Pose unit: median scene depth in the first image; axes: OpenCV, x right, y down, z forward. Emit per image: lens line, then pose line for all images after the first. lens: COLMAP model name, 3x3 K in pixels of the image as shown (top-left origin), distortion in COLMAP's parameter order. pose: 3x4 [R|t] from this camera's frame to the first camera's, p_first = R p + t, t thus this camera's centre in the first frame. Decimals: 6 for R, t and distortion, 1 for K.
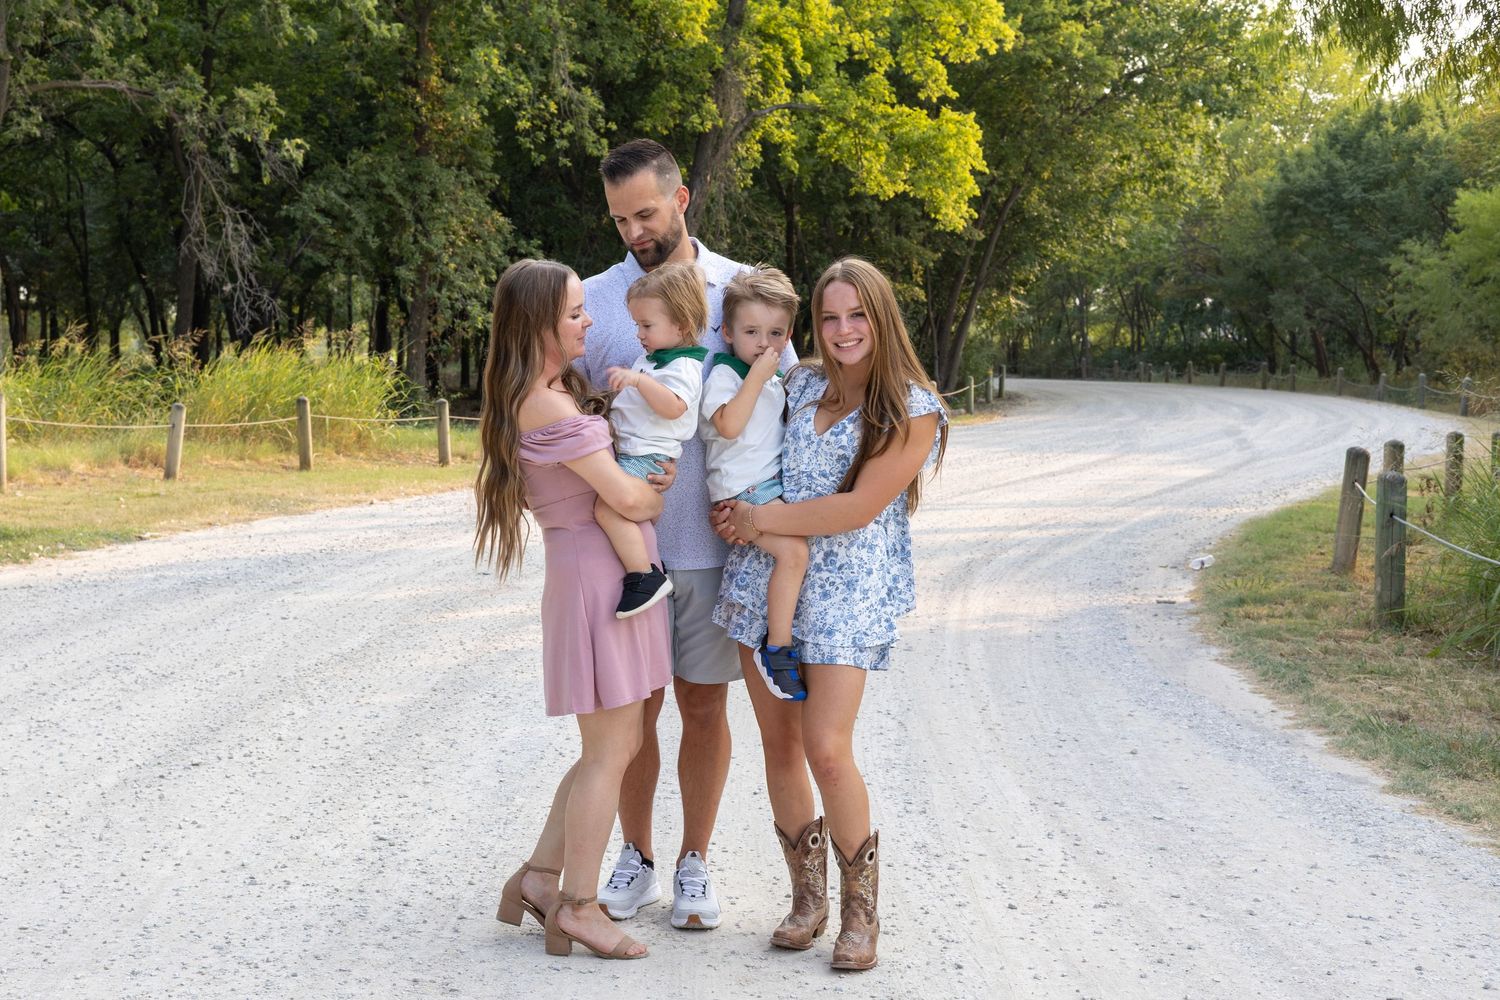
lens RADIAL K [[2442.9, 0, 629.4], [0, 2442.9, 542.0], [0, 0, 1]] dist [0.034928, 0.021576]
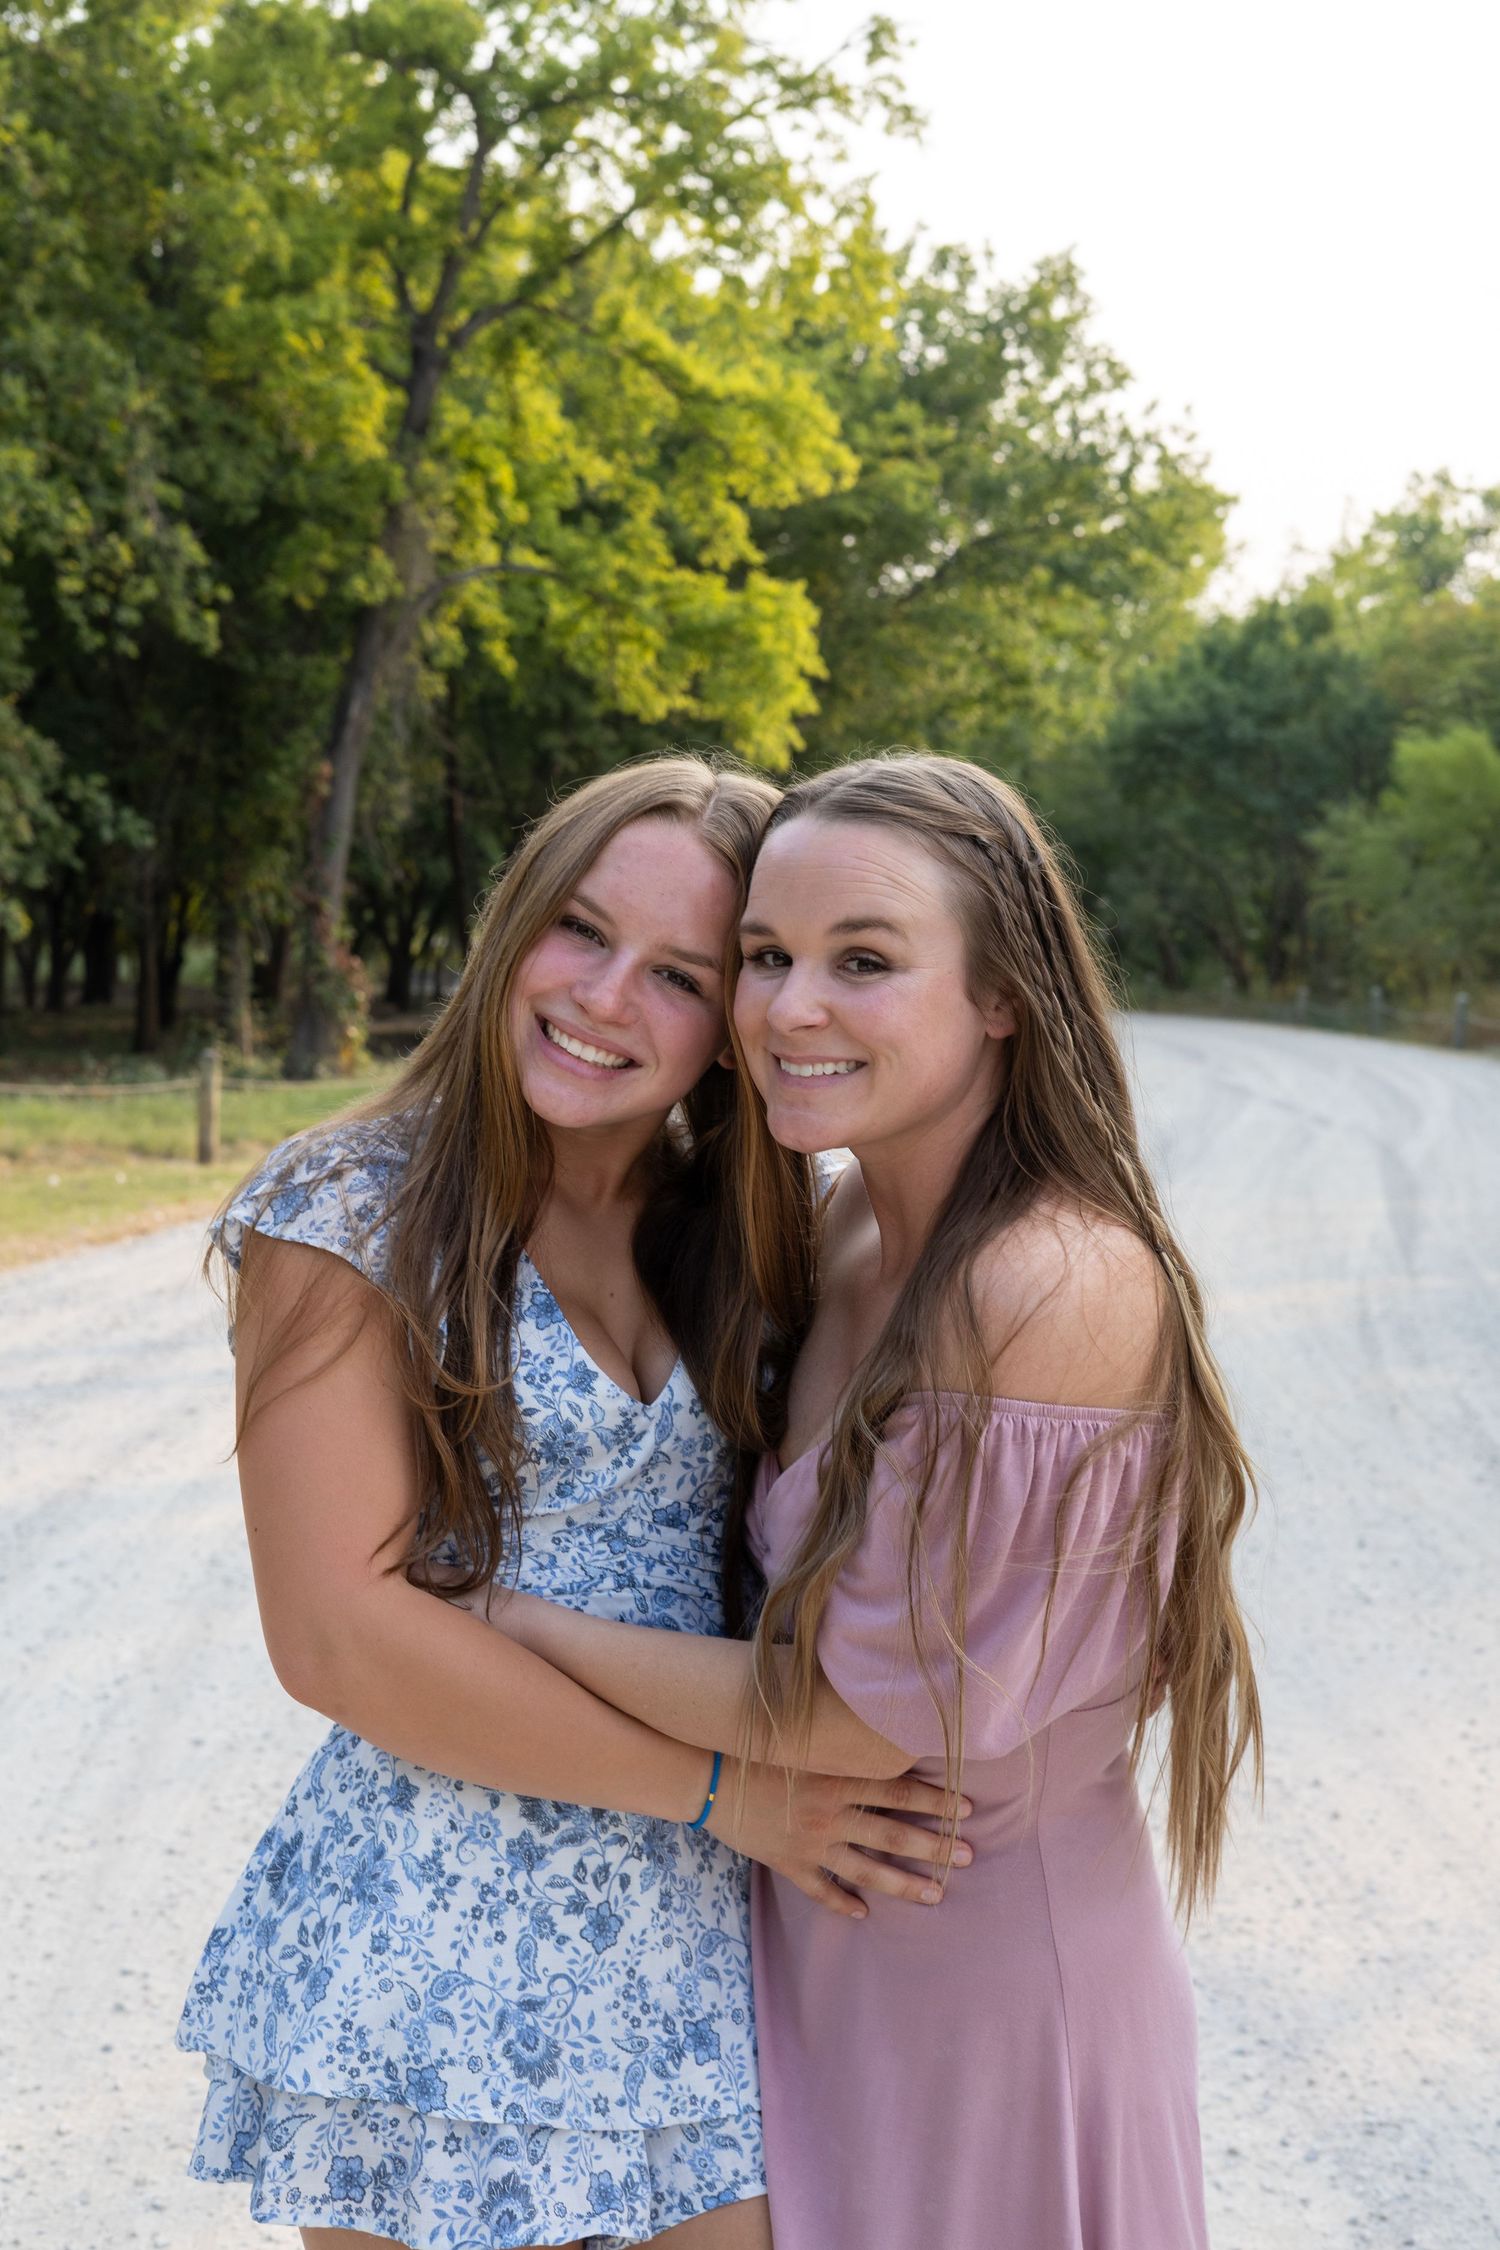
lens RADIAL K [[3195.1, 0, 750.0], [0, 3195.1, 1125.0], [0, 0, 1]] dist [0.023866, 0.076157]
pose [[0.979771, -0.012970, 0.199700, -0.037804], [0.017733, 0.999599, -0.022084, -0.016416], [-0.199333, 0.025178, 0.979608, 0.188231]]
